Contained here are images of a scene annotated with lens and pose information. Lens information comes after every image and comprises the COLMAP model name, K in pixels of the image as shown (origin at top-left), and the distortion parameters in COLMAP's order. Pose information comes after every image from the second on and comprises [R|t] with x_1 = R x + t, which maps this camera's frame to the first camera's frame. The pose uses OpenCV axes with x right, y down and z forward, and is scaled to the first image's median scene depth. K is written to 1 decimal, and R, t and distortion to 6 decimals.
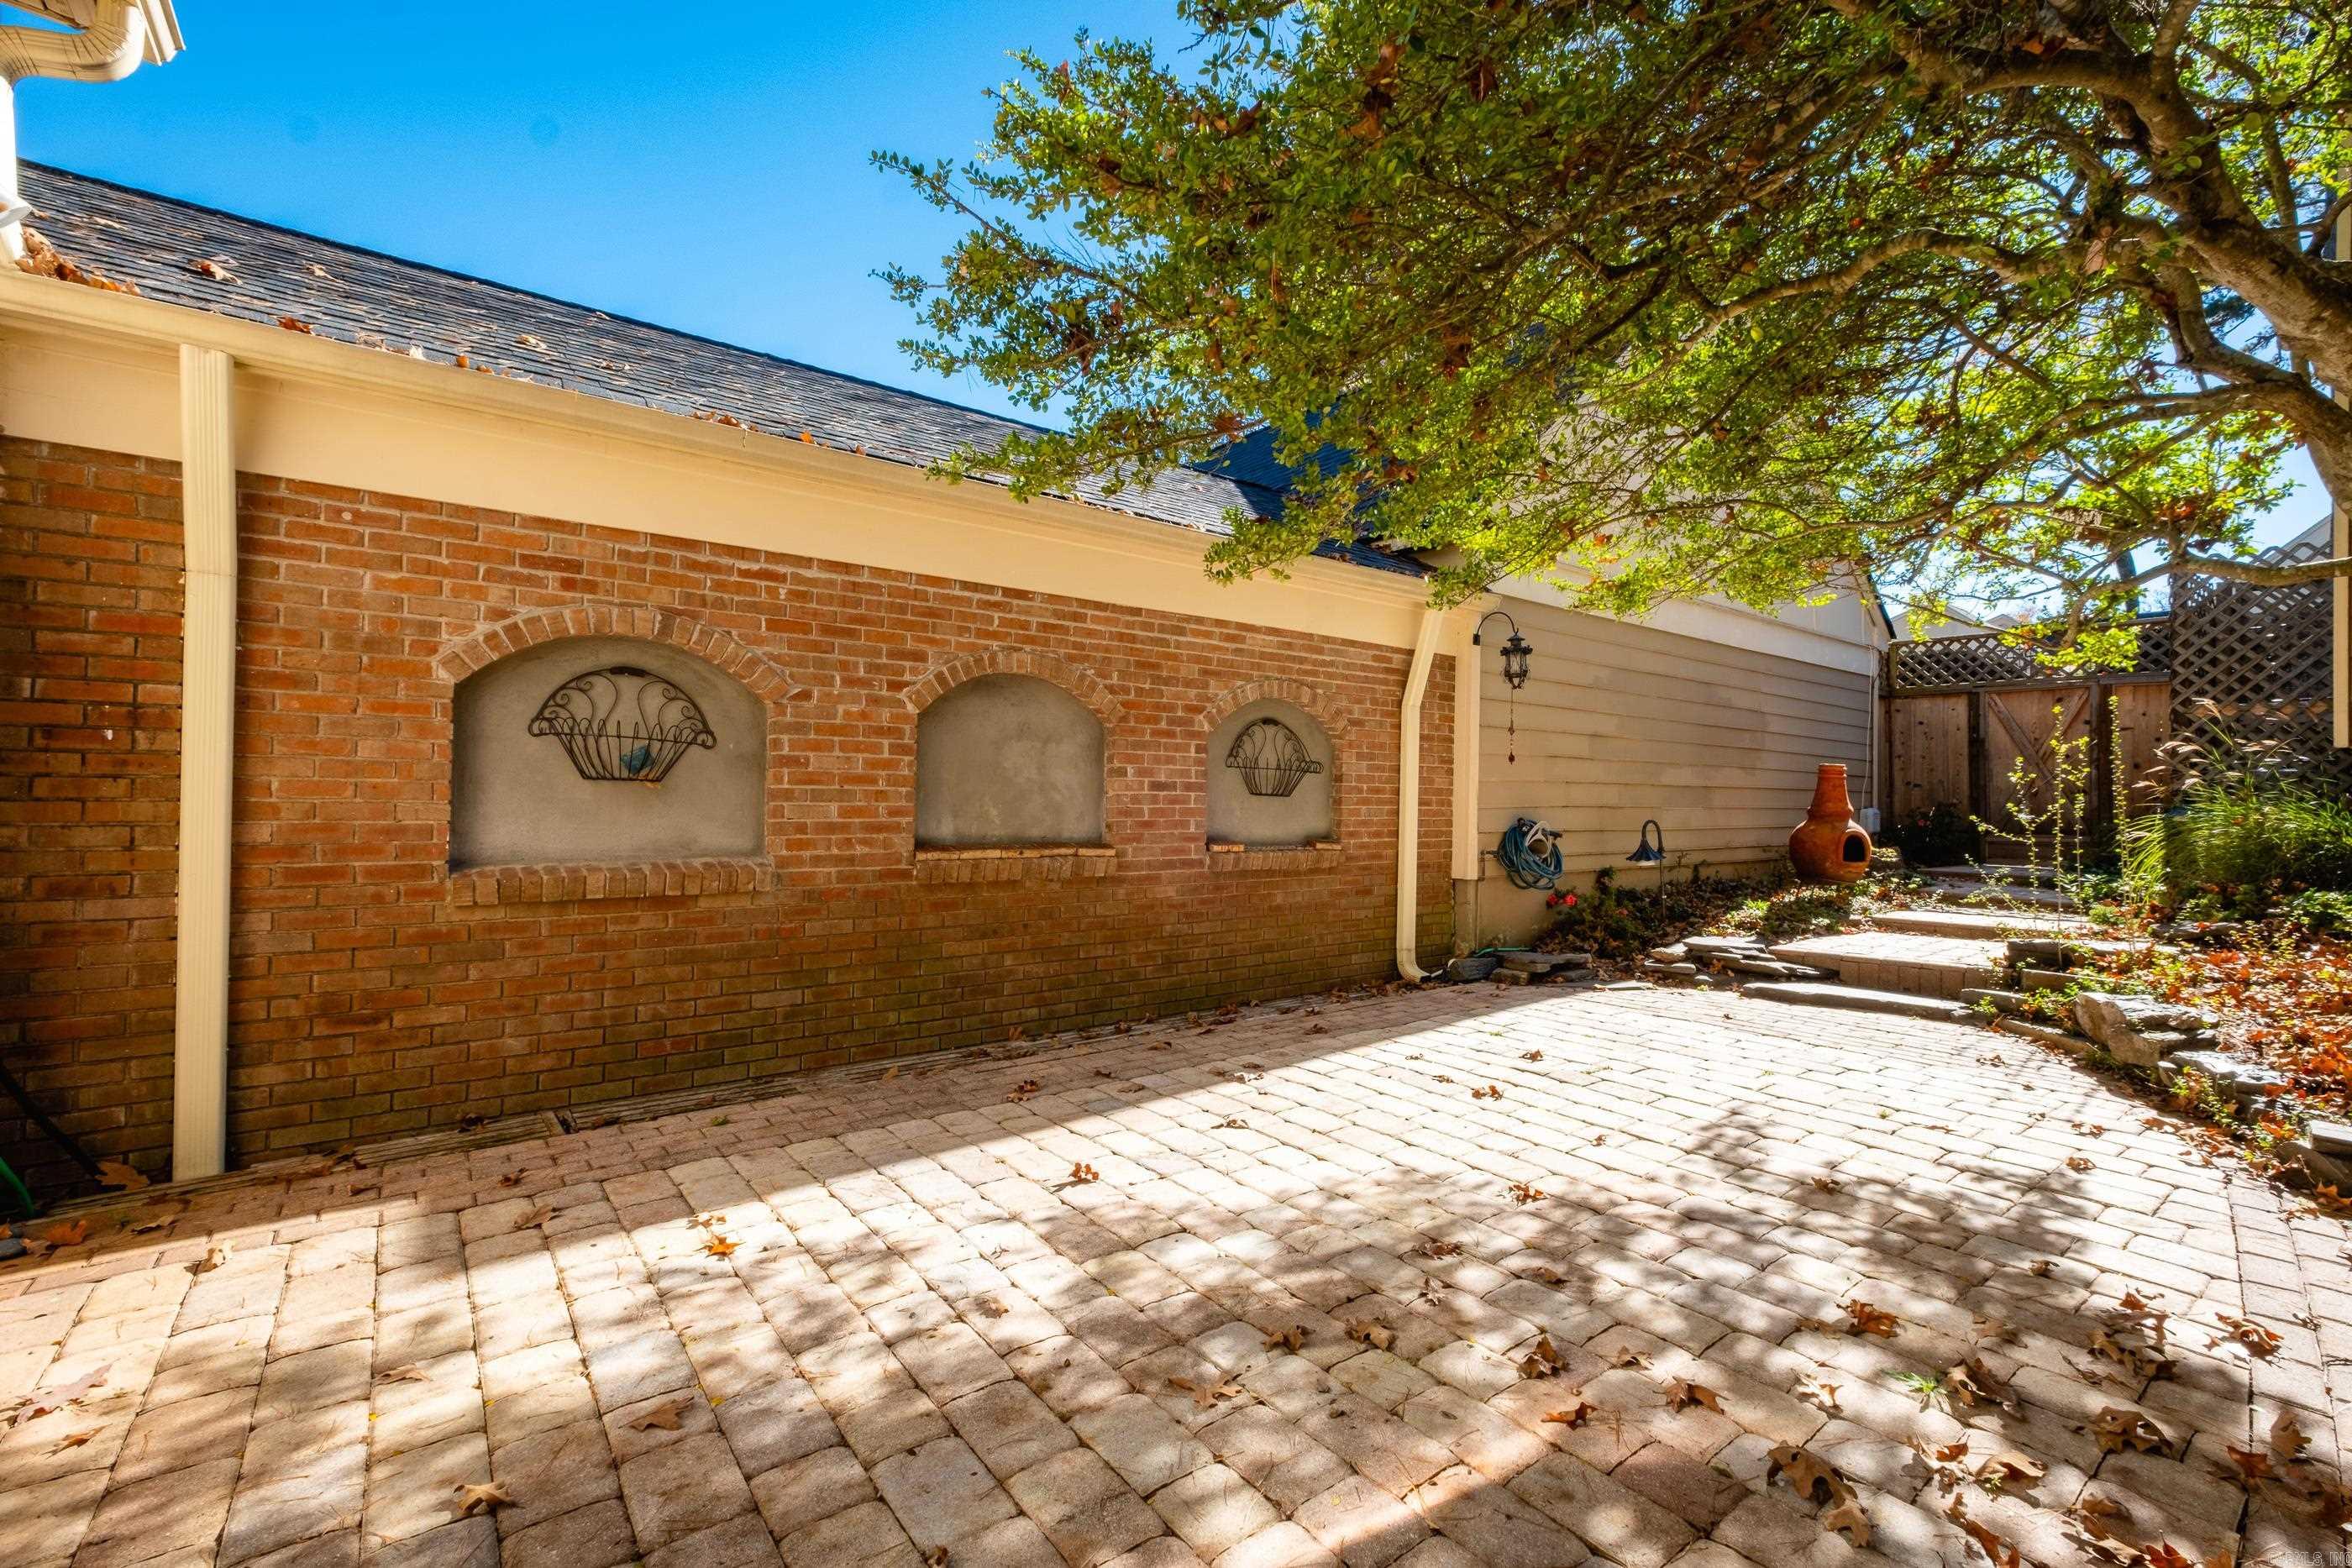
lens RADIAL K [[1005.7, 0, 1183.0], [0, 1005.7, 795.1], [0, 0, 1]] dist [-0.000879, -0.000525]
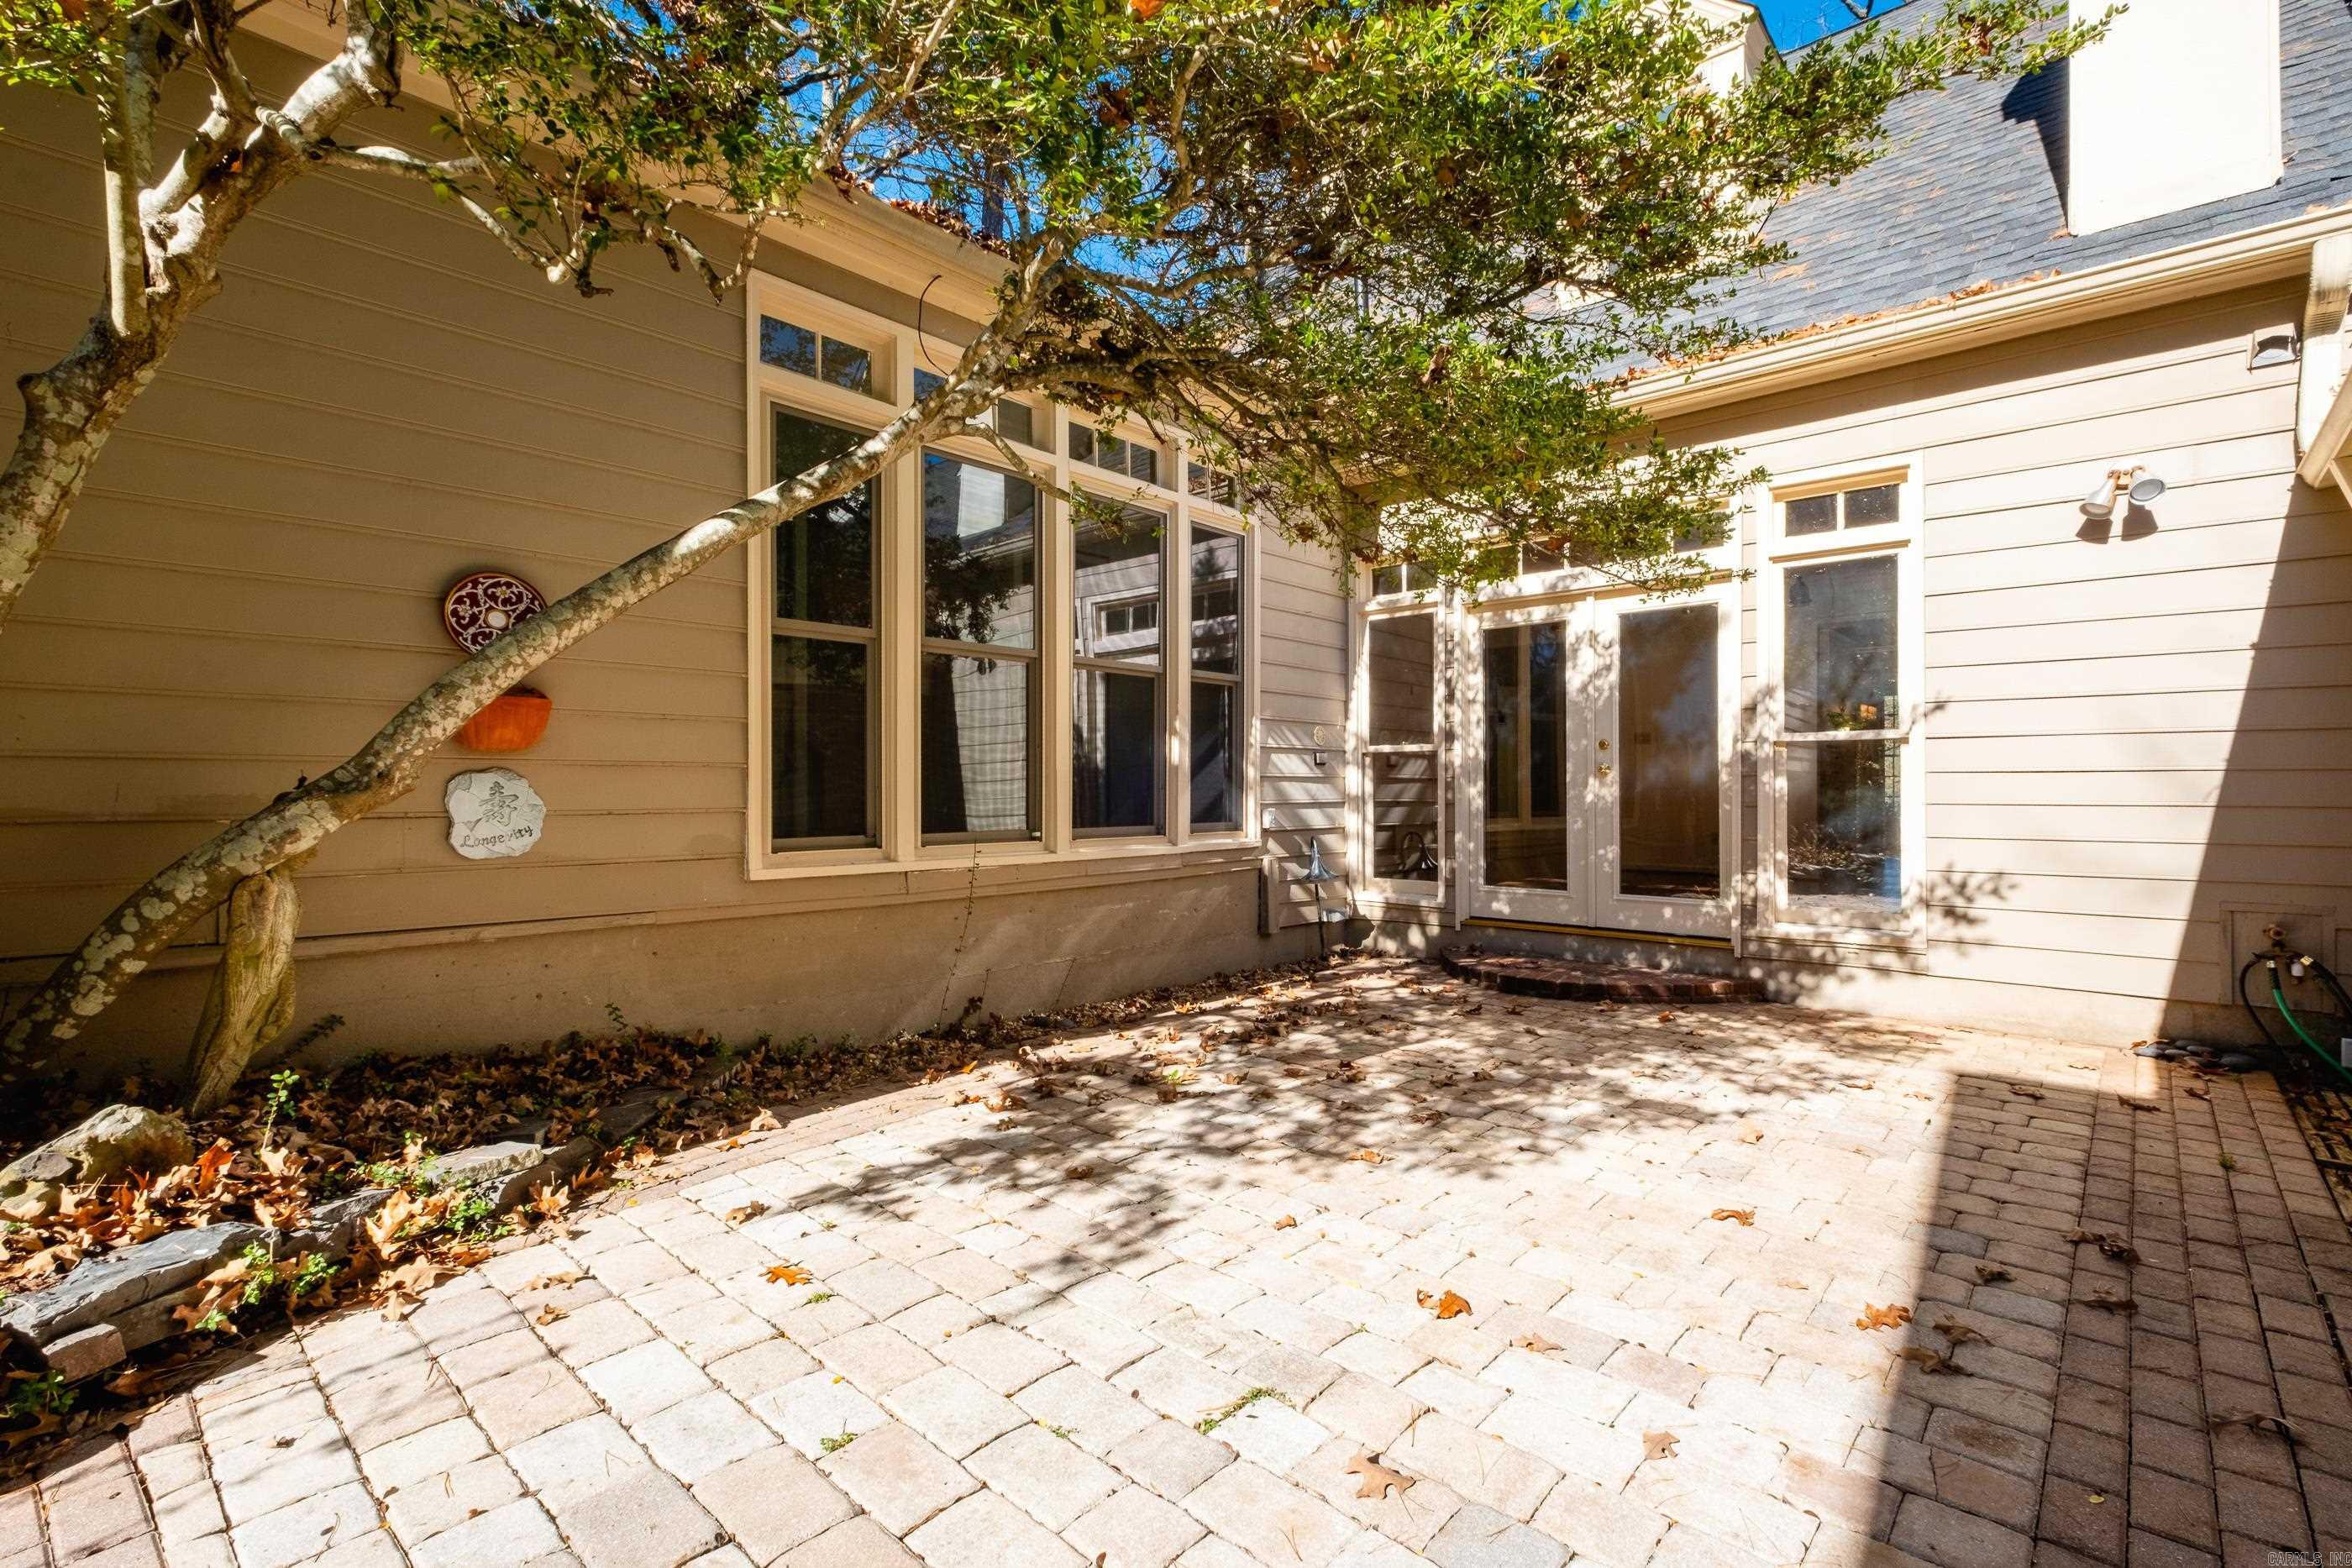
lens RADIAL K [[1005.7, 0, 1183.0], [0, 1005.7, 795.1], [0, 0, 1]] dist [-0.000879, -0.000525]
pose [[-0.984415, -0.016389, -0.175097, 0.792620], [-0.017123, 0.999850, 0.002681, 0.010693], [0.175027, 0.005638, -0.984548, 2.182915]]
